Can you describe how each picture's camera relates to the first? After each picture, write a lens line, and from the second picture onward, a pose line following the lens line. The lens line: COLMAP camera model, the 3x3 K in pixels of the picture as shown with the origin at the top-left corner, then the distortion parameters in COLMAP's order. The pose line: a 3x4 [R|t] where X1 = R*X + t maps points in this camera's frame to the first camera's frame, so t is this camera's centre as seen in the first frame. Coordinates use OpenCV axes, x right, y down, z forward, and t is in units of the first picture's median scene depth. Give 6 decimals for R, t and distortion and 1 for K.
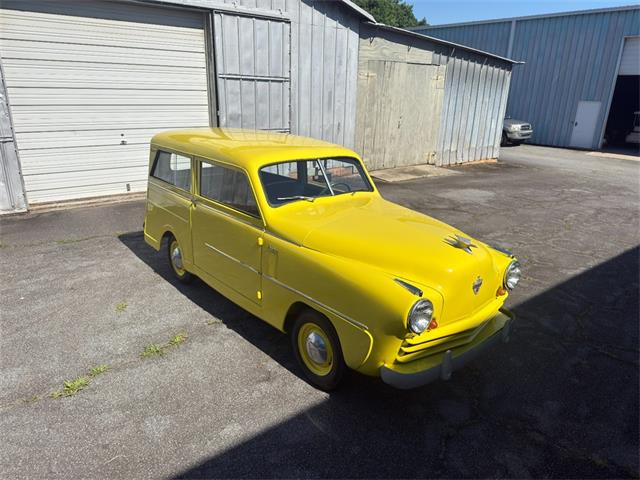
lens RADIAL K [[451.9, 0, 322.7], [0, 451.9, 240.9], [0, 0, 1]] dist [0.044989, -0.064655]
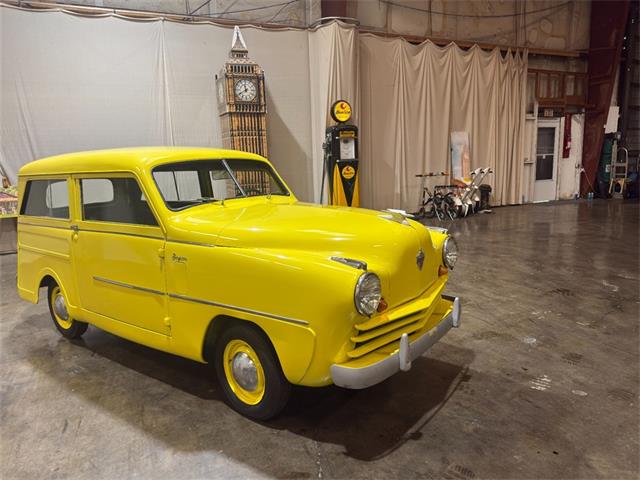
lens RADIAL K [[451.9, 0, 322.7], [0, 451.9, 240.9], [0, 0, 1]] dist [0.044989, -0.064655]
pose [[0.973209, -0.112488, 0.200525, -0.007849], [0.138489, 0.982981, -0.120707, 0.053620], [-0.183534, 0.145244, 0.972224, 0.062609]]
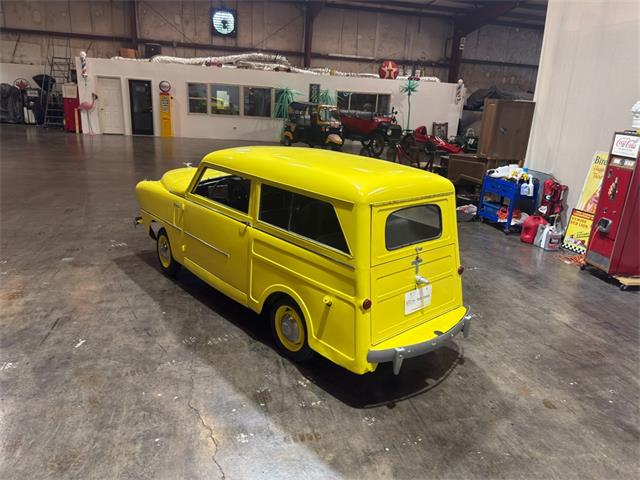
lens RADIAL K [[453.4, 0, 318.6], [0, 453.4, 238.3], [0, 0, 1]] dist [0.036770, -0.049991]
pose [[-0.994962, -0.085126, -0.052952, -0.077505], [-0.100062, 0.810858, 0.576626, -0.368199], [-0.006150, 0.579019, -0.815291, 1.083702]]
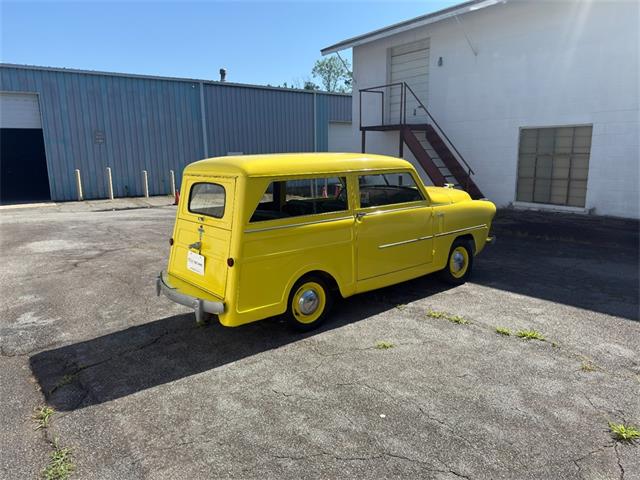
lens RADIAL K [[449.0, 0, 323.6], [0, 449.0, 239.8], [0, 0, 1]] dist [0.055554, -0.082506]
pose [[0.028246, -0.212321, 0.976792, -0.709622], [0.331213, 0.923968, 0.191261, -0.141396], [-0.943133, 0.318124, 0.096422, 0.547274]]
